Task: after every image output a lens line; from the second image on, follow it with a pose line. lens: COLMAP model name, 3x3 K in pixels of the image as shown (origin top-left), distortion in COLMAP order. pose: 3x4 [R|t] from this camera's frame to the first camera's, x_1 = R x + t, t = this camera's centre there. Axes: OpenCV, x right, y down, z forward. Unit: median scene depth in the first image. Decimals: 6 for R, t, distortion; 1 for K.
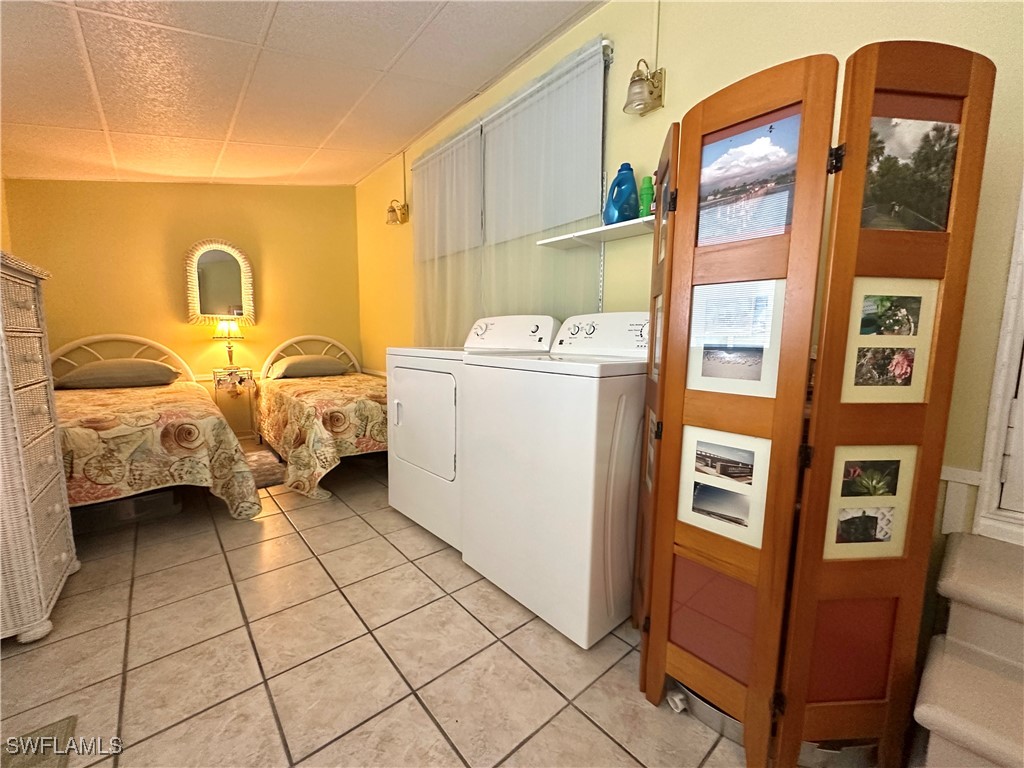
lens RADIAL K [[409.8, 0, 512.0], [0, 409.8, 384.0], [0, 0, 1]] dist [-0.000846, 0.000340]
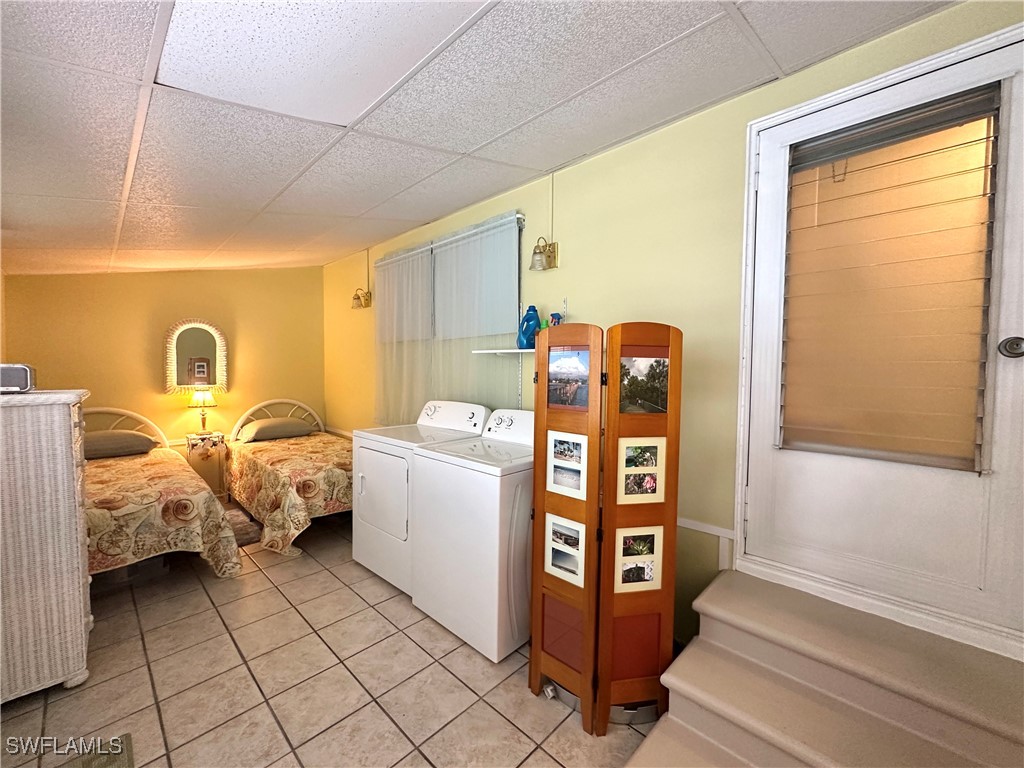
lens RADIAL K [[409.8, 0, 512.0], [0, 409.8, 384.0], [0, 0, 1]] dist [-0.000846, 0.000340]
pose [[0.995496, -0.004367, 0.094698, 0.099282], [0.011230, 0.997337, -0.072055, -0.223954], [-0.094131, 0.072794, 0.992895, -0.498655]]
